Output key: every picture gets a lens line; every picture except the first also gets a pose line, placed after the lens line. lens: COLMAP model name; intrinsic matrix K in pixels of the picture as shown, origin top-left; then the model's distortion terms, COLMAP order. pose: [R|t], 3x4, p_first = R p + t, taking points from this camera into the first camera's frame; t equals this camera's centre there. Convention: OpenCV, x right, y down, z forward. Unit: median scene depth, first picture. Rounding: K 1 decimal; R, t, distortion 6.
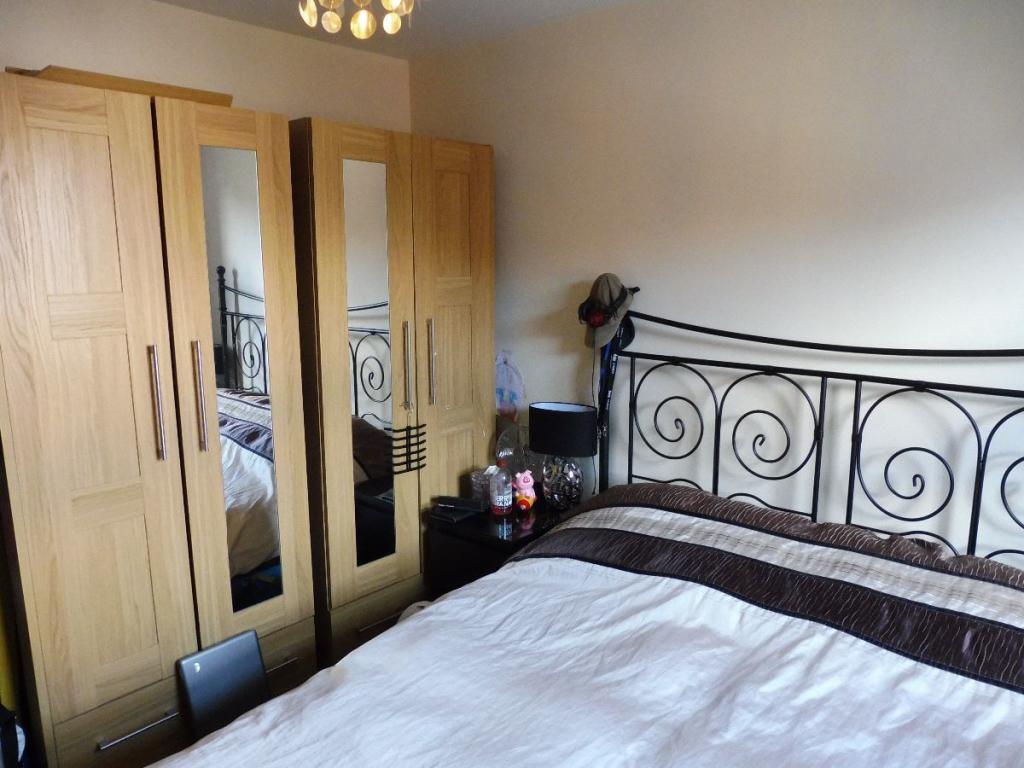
lens RADIAL K [[728.2, 0, 512.0], [0, 728.2, 383.7], [0, 0, 1]] dist [-0.013426, -0.008460]
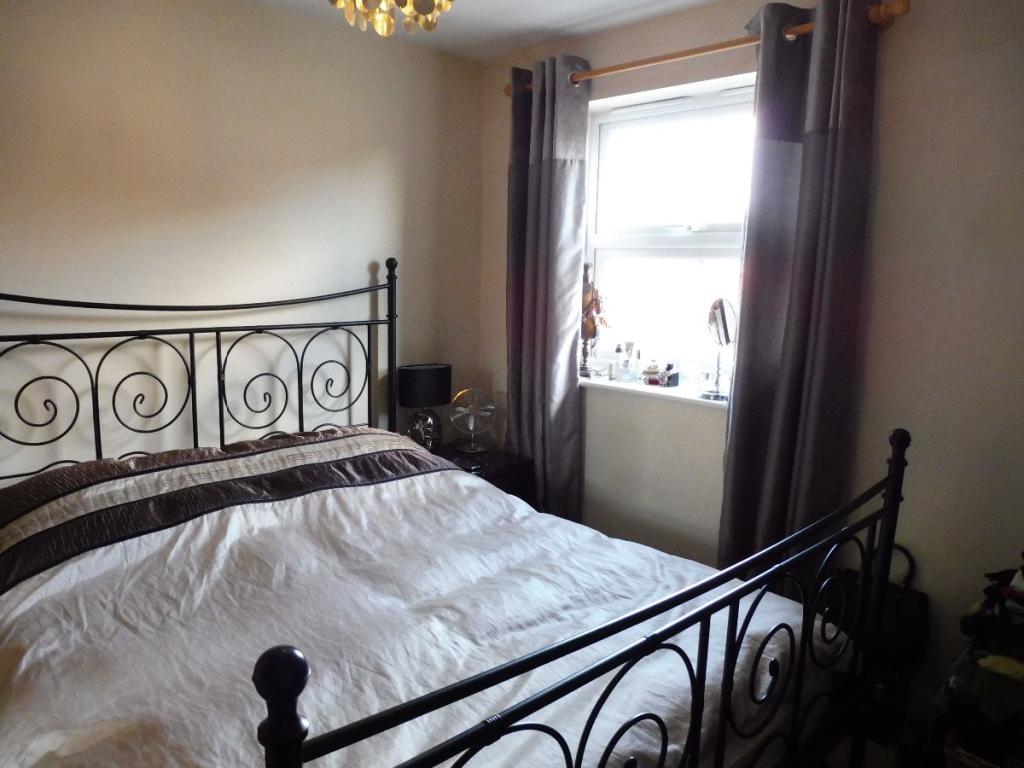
lens RADIAL K [[728.2, 0, 511.9], [0, 728.2, 383.3], [0, 0, 1]] dist [-0.013426, -0.008460]
pose [[0.184050, -0.203817, 0.961553, -0.766825], [0.123306, 0.975324, 0.183134, -0.096554], [-0.975152, 0.084859, 0.204640, 0.242873]]
